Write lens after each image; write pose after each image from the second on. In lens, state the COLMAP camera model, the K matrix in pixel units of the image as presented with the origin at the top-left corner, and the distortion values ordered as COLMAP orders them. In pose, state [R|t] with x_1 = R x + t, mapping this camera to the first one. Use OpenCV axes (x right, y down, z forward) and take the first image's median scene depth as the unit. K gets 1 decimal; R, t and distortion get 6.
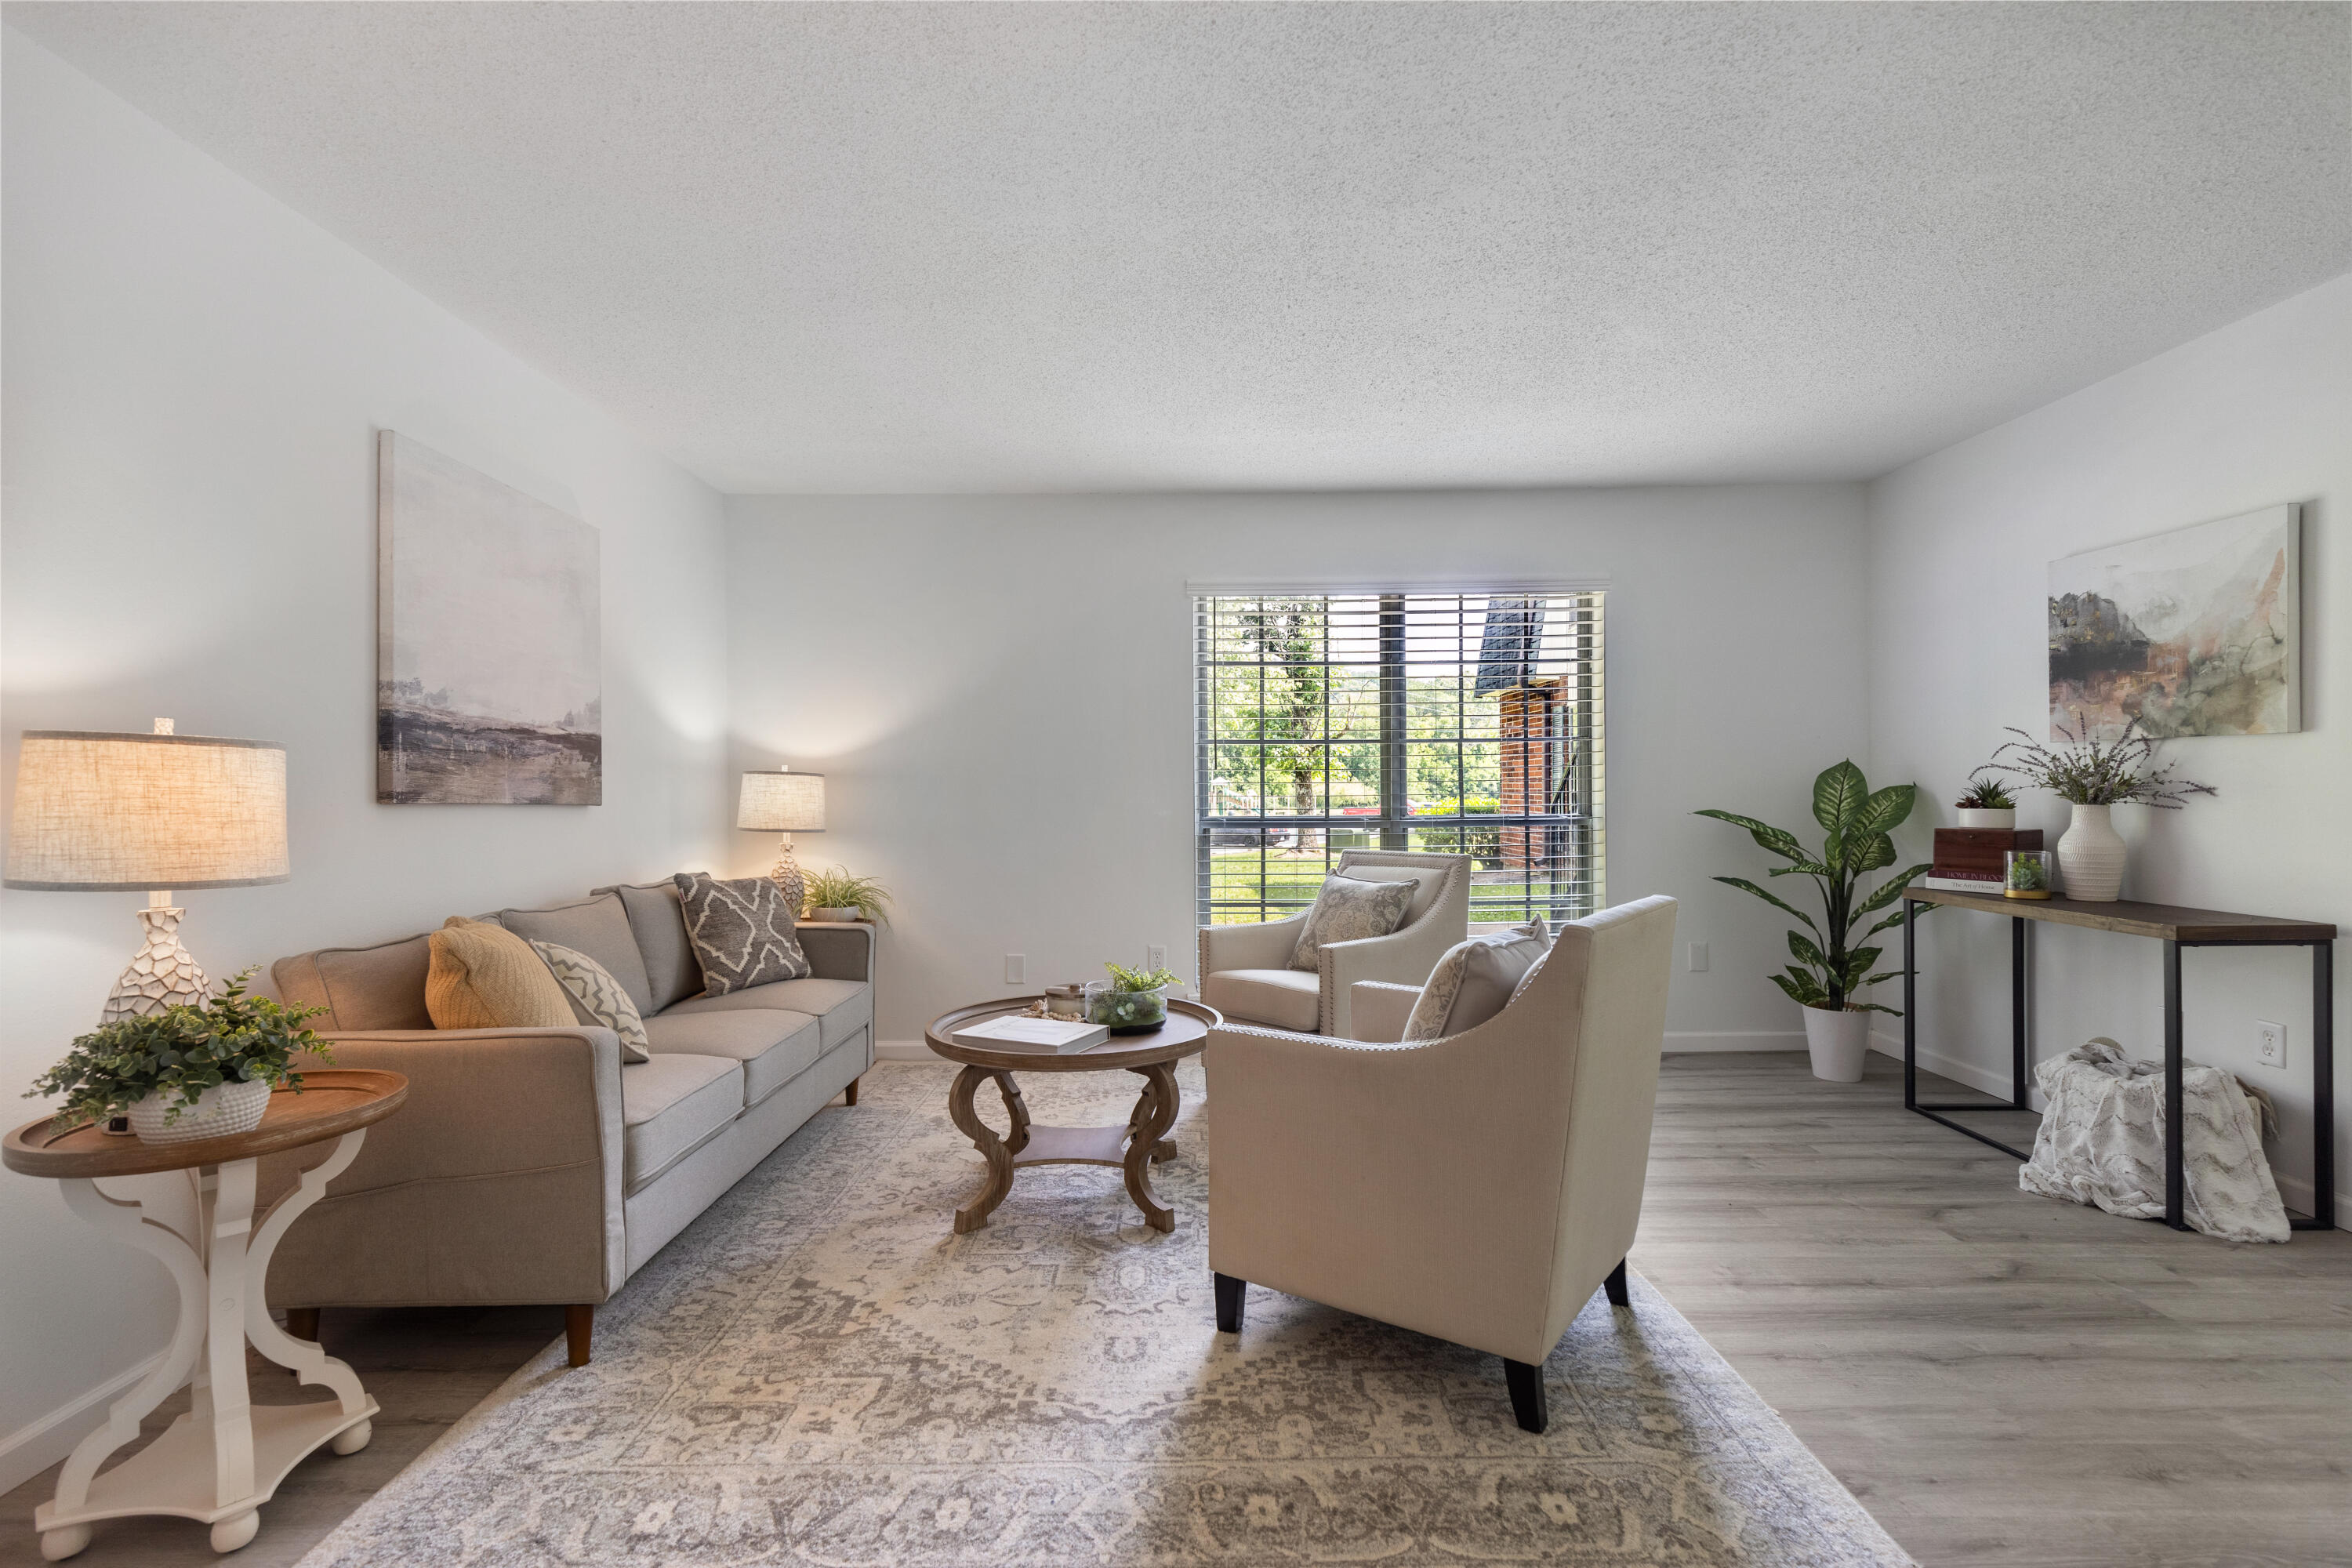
lens RADIAL K [[1081.7, 0, 1184.2], [0, 1081.7, 771.8], [0, 0, 1]] dist [0.006711, 0.000104]
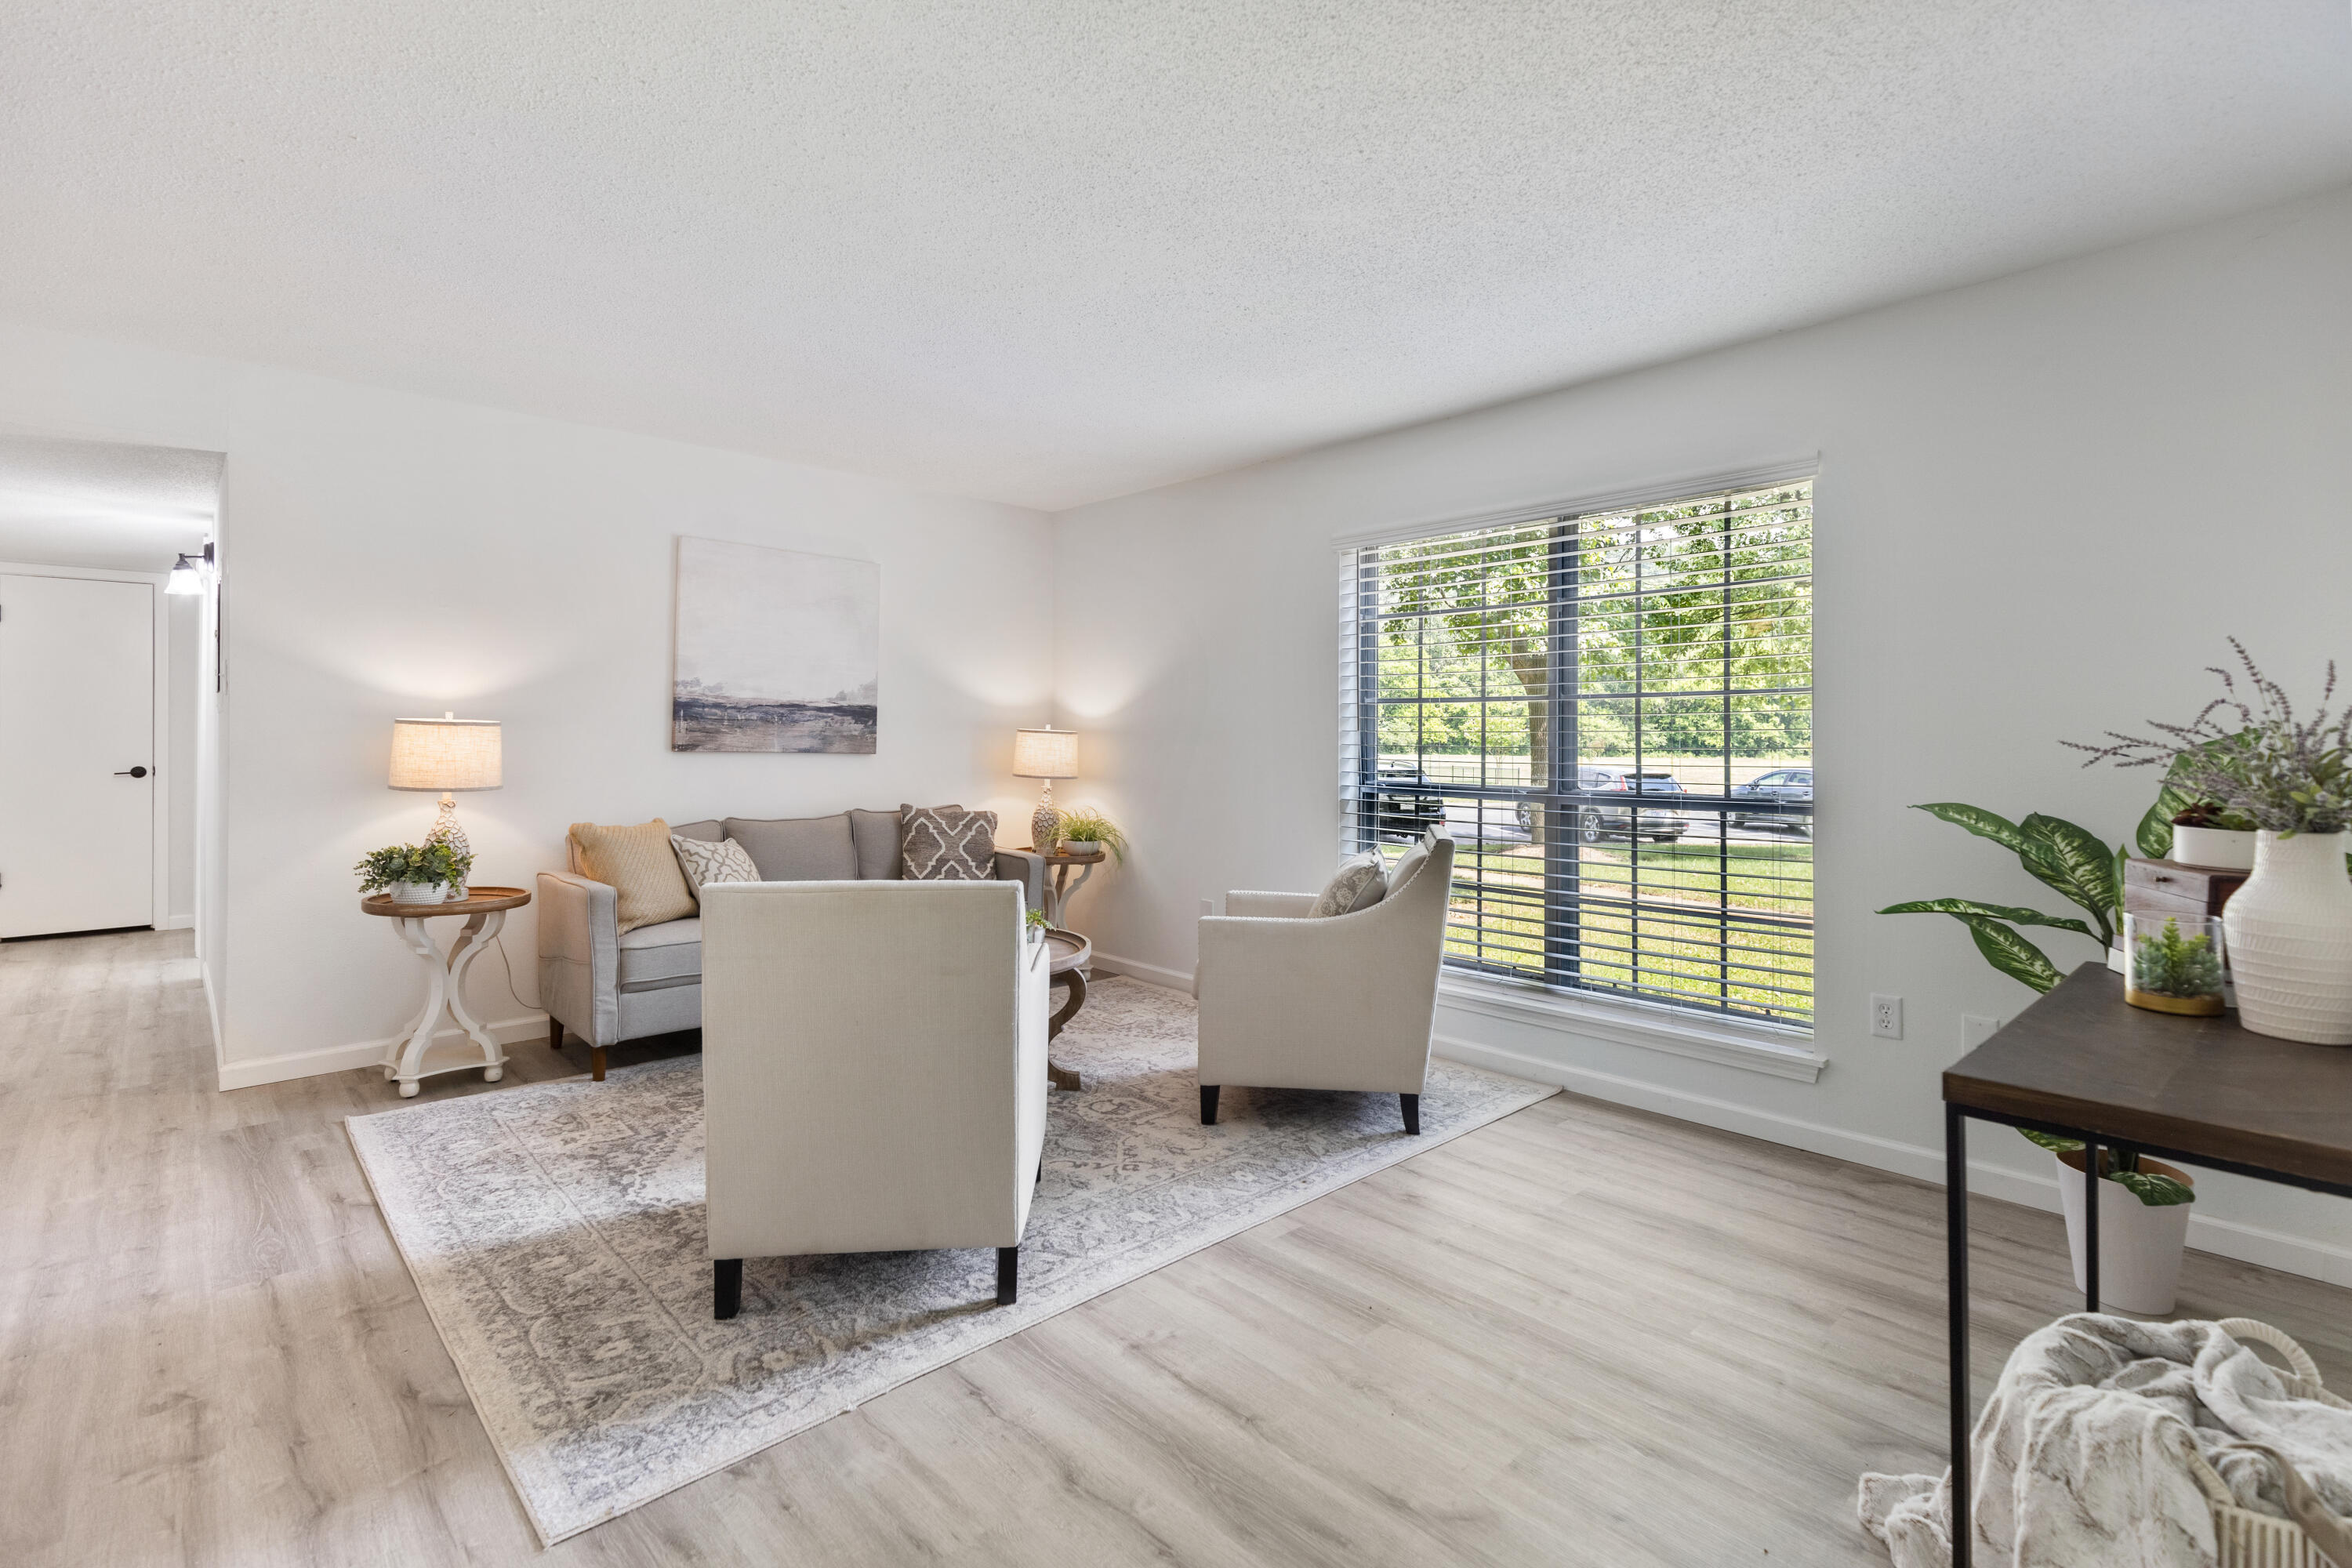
lens RADIAL K [[1100.2, 0, 1172.5], [0, 1100.2, 711.3], [0, 0, 1]] dist [0.003983, -0.000093]
pose [[0.671661, -0.004081, -0.740847, 1.300184], [0.001104, 0.999989, -0.004507, -0.030453], [0.740858, 0.002210, 0.671658, 0.480501]]
